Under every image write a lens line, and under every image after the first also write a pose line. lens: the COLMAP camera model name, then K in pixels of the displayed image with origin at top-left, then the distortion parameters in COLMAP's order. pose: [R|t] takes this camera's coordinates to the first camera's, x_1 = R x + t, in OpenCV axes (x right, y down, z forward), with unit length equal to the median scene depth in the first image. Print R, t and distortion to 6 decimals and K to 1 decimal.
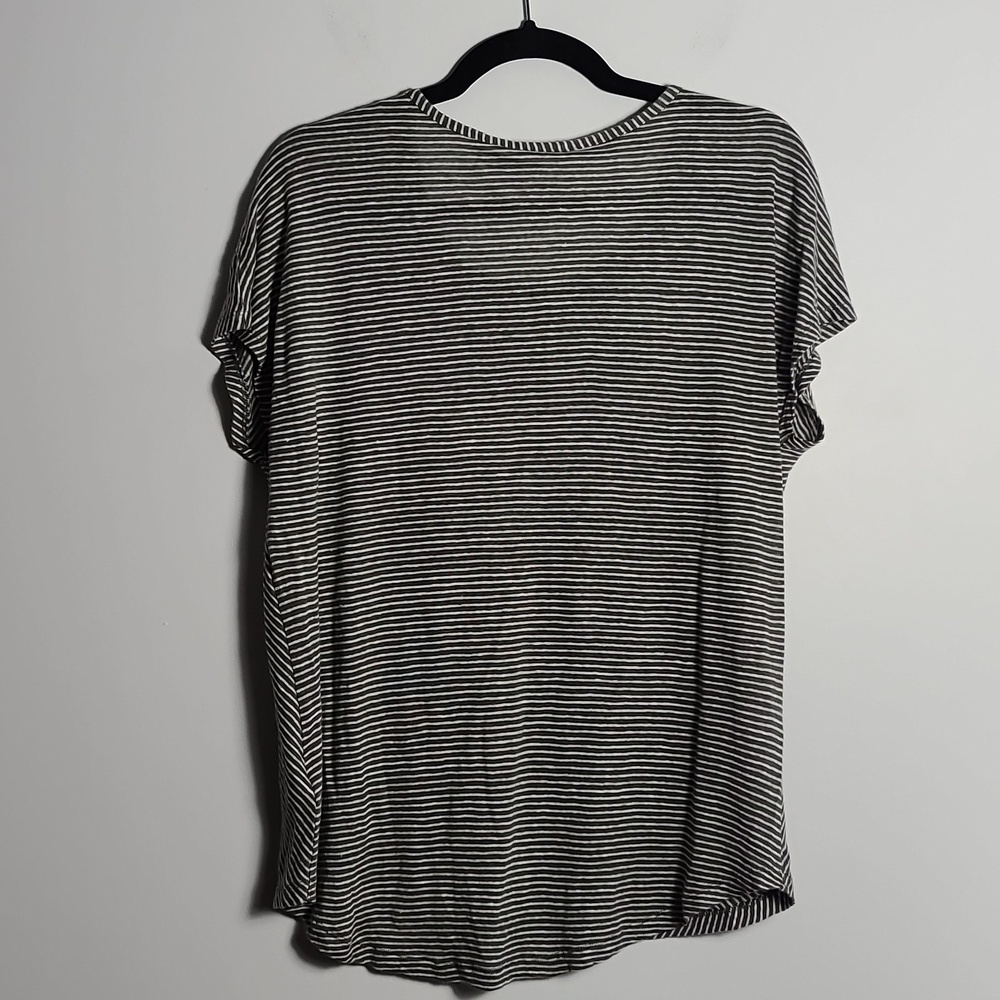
lens RADIAL K [[1810.9, 0, 500.1], [0, 1810.9, 508.4], [0, 0, 1]] dist [0.094589, 0.000000]
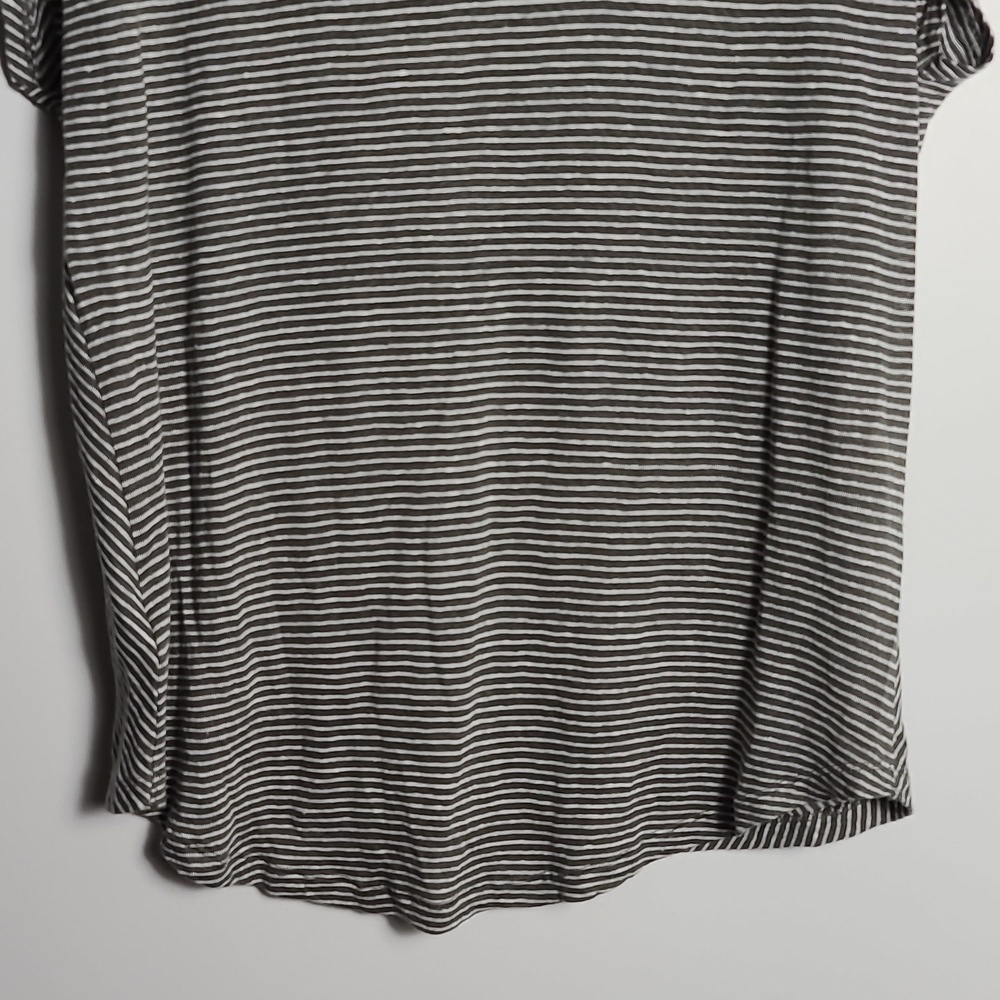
lens RADIAL K [[1810.9, 0, 486.3], [0, 1810.9, 529.8], [0, 0, 1]] dist [0.094589, 0.000000]
pose [[0.998971, 0.003373, -0.045226, 0.040811], [0.004229, 0.985955, 0.166958, 0.011753], [0.045154, -0.166978, 0.984926, 0.376568]]
